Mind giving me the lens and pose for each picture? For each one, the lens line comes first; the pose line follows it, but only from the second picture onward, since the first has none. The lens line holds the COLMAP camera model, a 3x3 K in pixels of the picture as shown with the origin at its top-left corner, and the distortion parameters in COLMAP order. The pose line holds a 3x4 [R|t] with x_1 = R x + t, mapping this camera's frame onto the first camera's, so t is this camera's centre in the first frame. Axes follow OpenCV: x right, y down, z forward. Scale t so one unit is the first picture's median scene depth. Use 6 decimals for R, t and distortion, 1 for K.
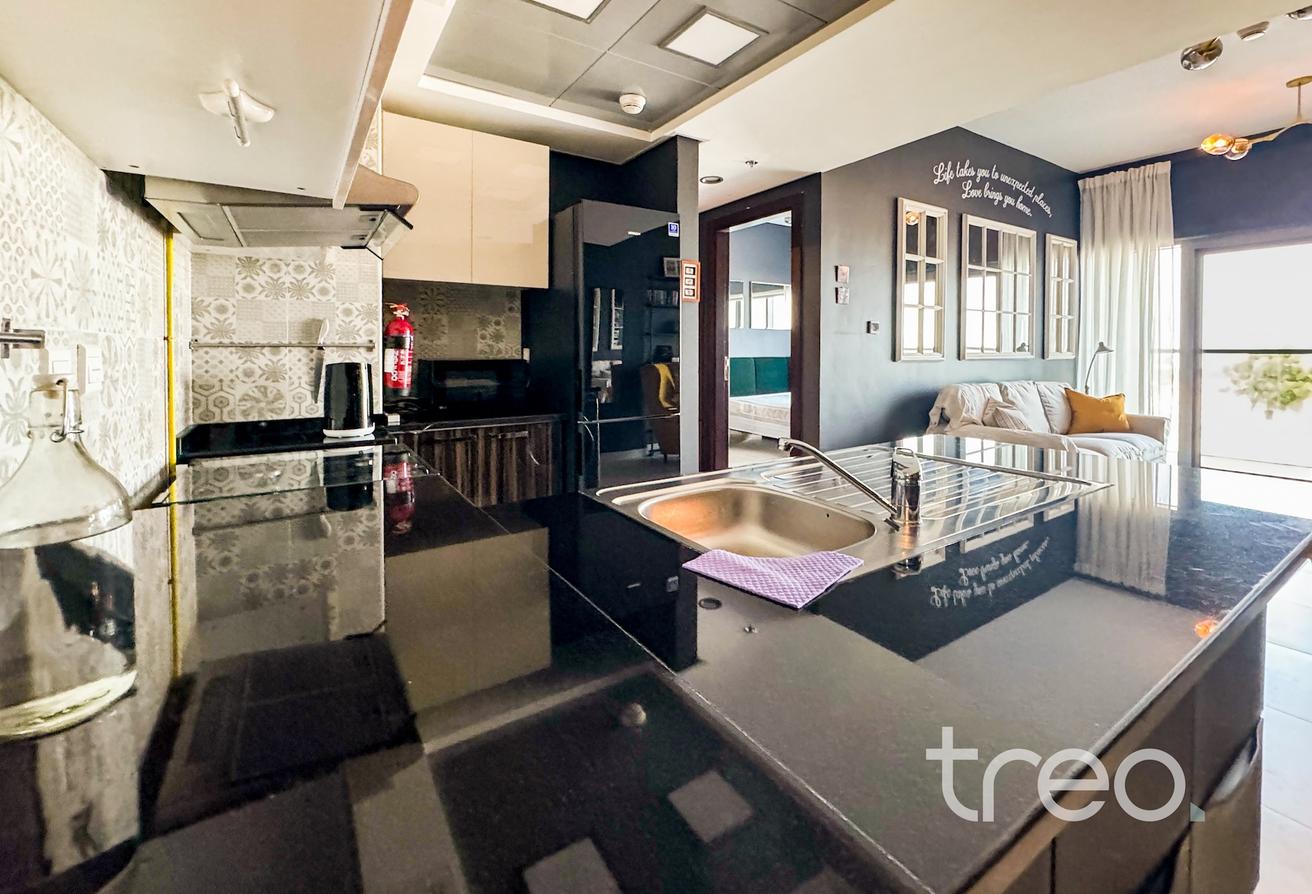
lens RADIAL K [[542.6, 0, 621.2], [0, 542.6, 357.2], [0, 0, 1]] dist [0.002439, 0.000289]
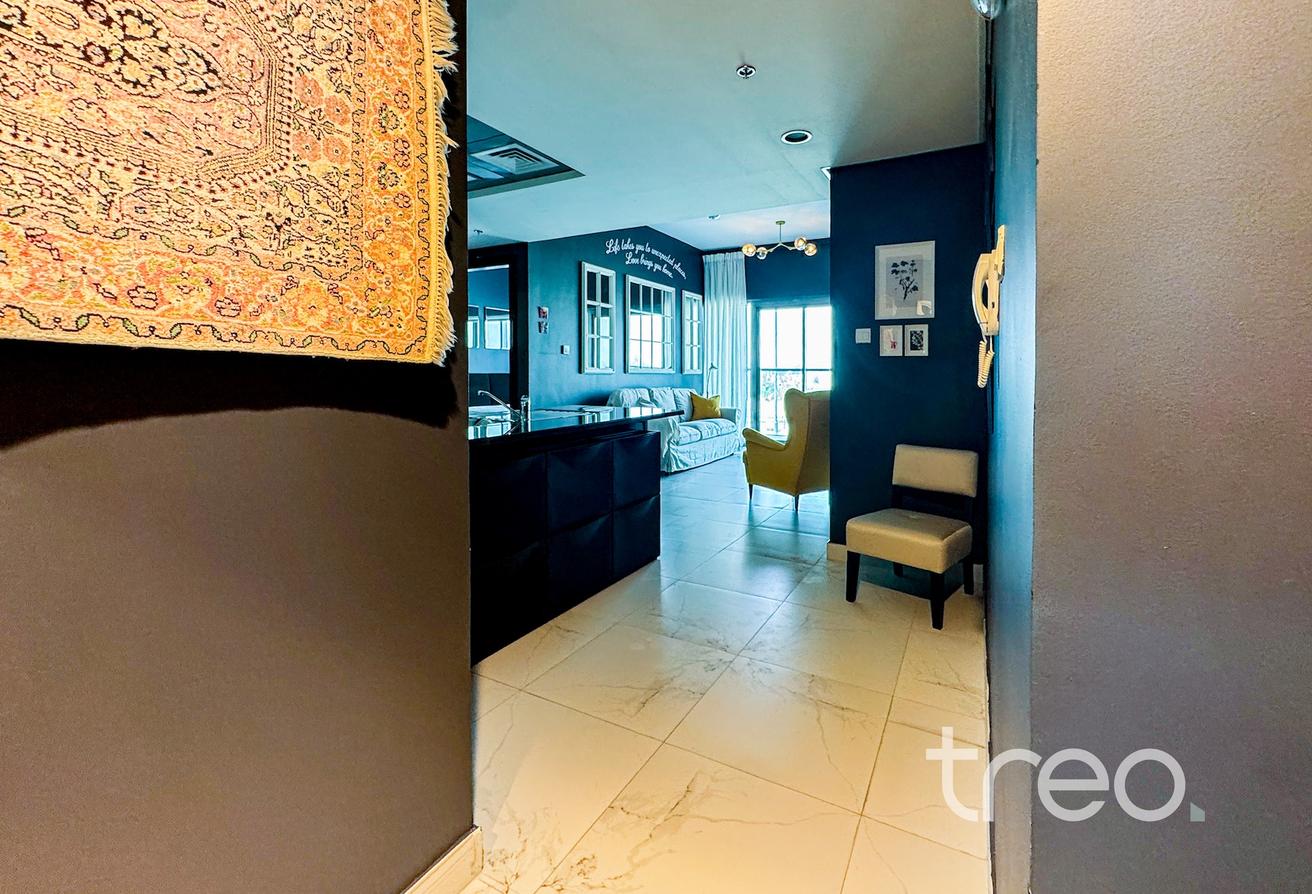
lens RADIAL K [[569.4, 0, 659.3], [0, 569.4, 379.9], [0, 0, 1]] dist [-0.002511, -0.000679]
pose [[0.866301, -0.005564, 0.499492, -0.064888], [0.005799, 0.999983, 0.001083, 0.020487], [-0.499489, 0.001958, 0.866318, -0.364775]]
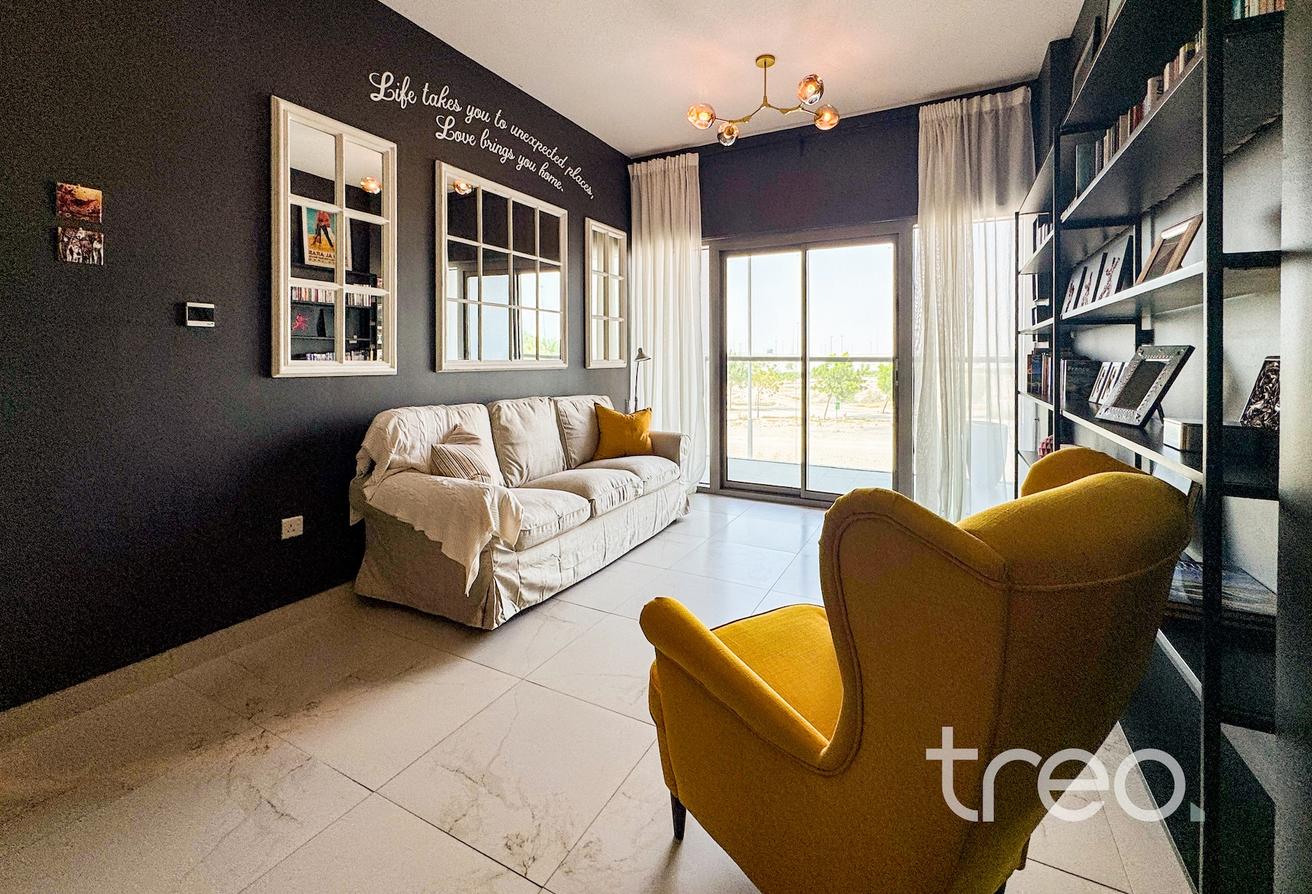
lens RADIAL K [[569.4, 0, 628.0], [0, 569.4, 362.7], [0, 0, 1]] dist [-0.002511, -0.000679]
pose [[0.868775, -0.003534, 0.495194, 0.453038], [0.004664, 0.999989, -0.001044, -0.003980], [-0.495185, 0.003217, 0.868782, 0.235508]]
